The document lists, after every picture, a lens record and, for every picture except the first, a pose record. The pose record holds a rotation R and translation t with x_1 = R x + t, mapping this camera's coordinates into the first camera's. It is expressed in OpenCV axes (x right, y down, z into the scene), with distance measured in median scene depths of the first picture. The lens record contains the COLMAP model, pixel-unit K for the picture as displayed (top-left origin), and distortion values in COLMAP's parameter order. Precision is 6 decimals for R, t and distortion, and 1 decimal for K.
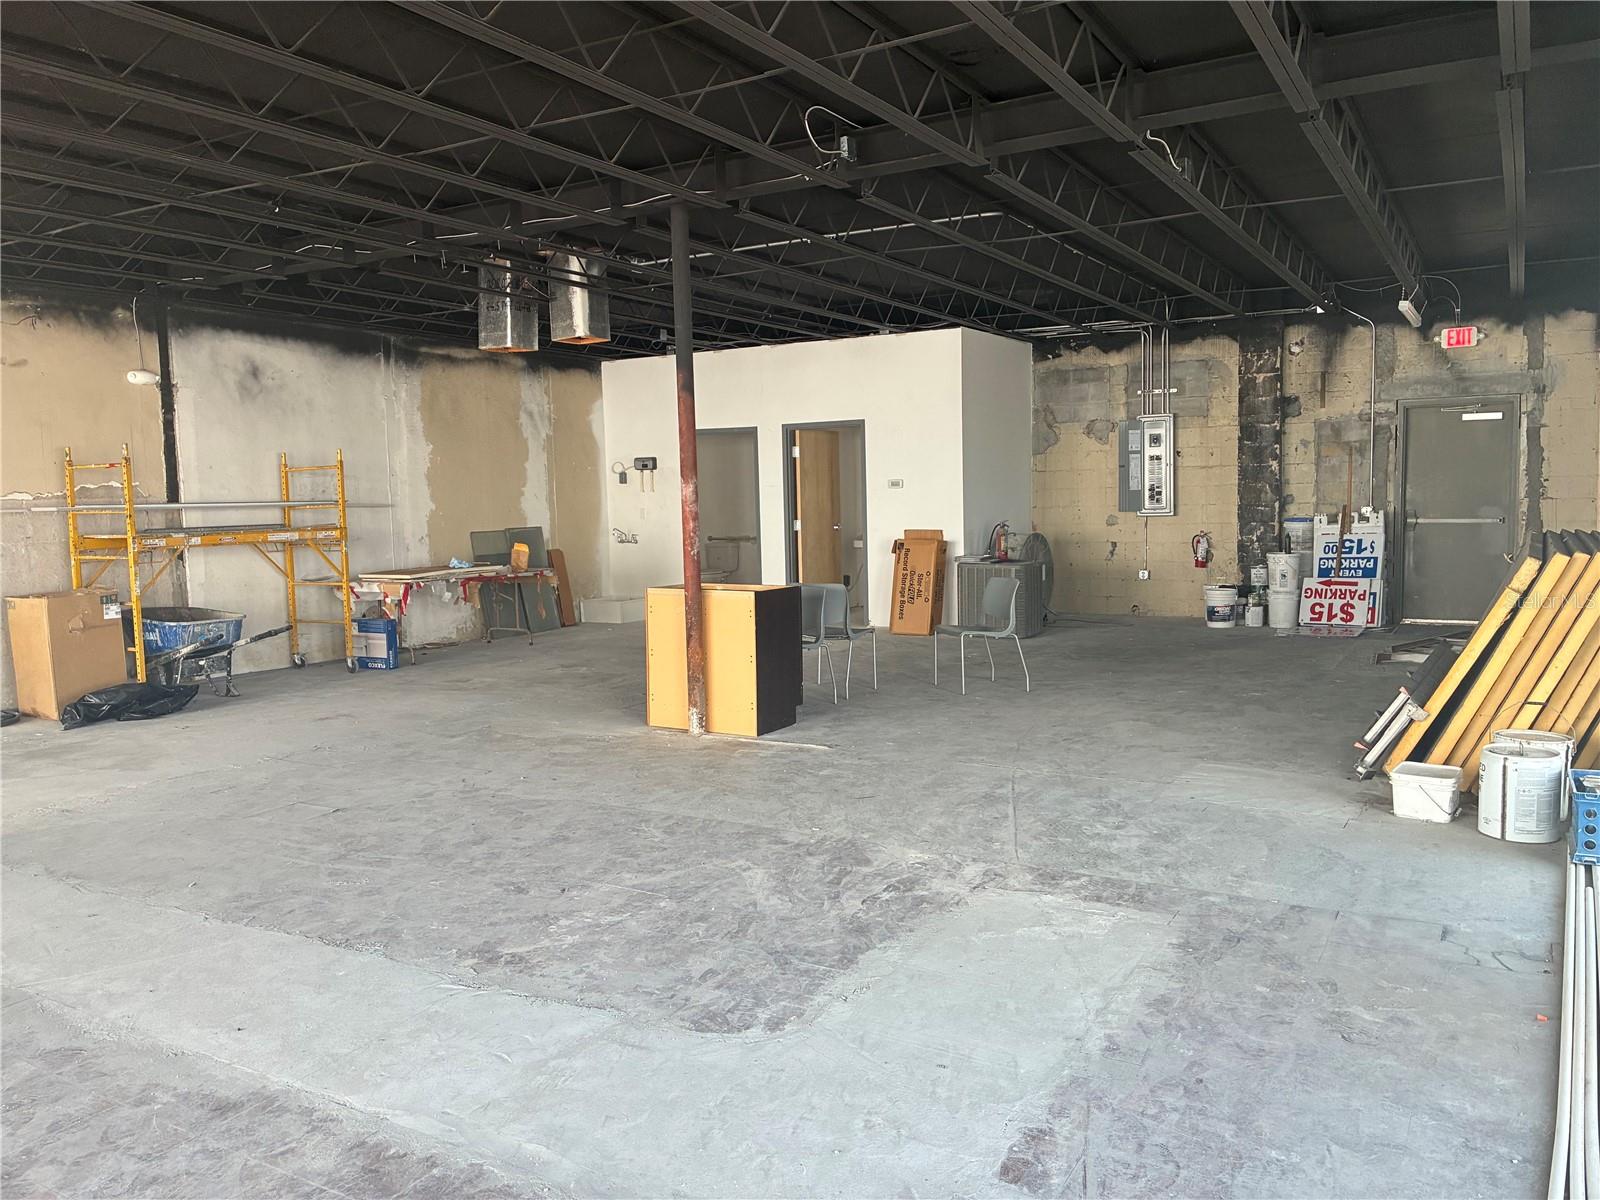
lens RADIAL K [[1217.0, 0, 798.4], [0, 1217.0, 597.5], [0, 0, 1]] dist [-0.004142, -0.006864]
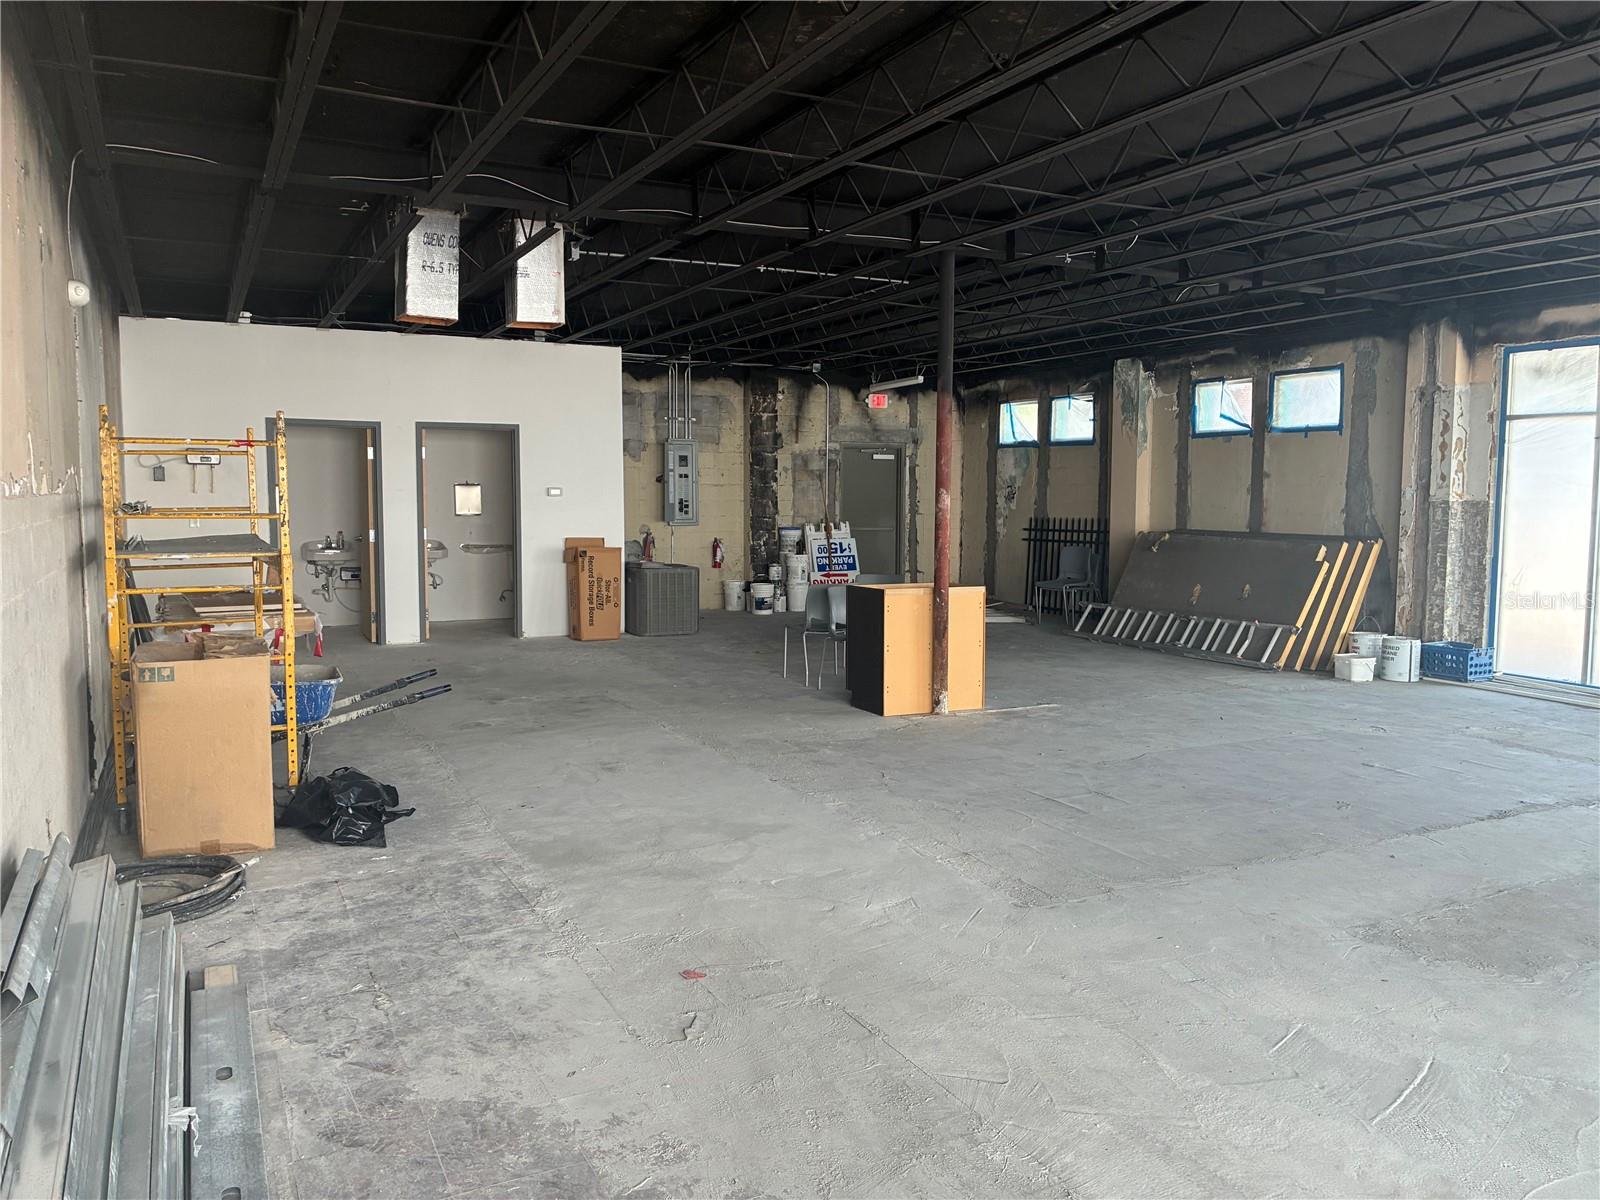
lens RADIAL K [[1217.0, 0, 799.1], [0, 1217.0, 603.8], [0, 0, 1]] dist [-0.004142, -0.006864]
pose [[0.511727, -0.051857, 0.857582, -0.704243], [0.059358, 0.997926, 0.024924, -0.015487], [-0.857095, 0.038151, 0.513743, 0.328366]]
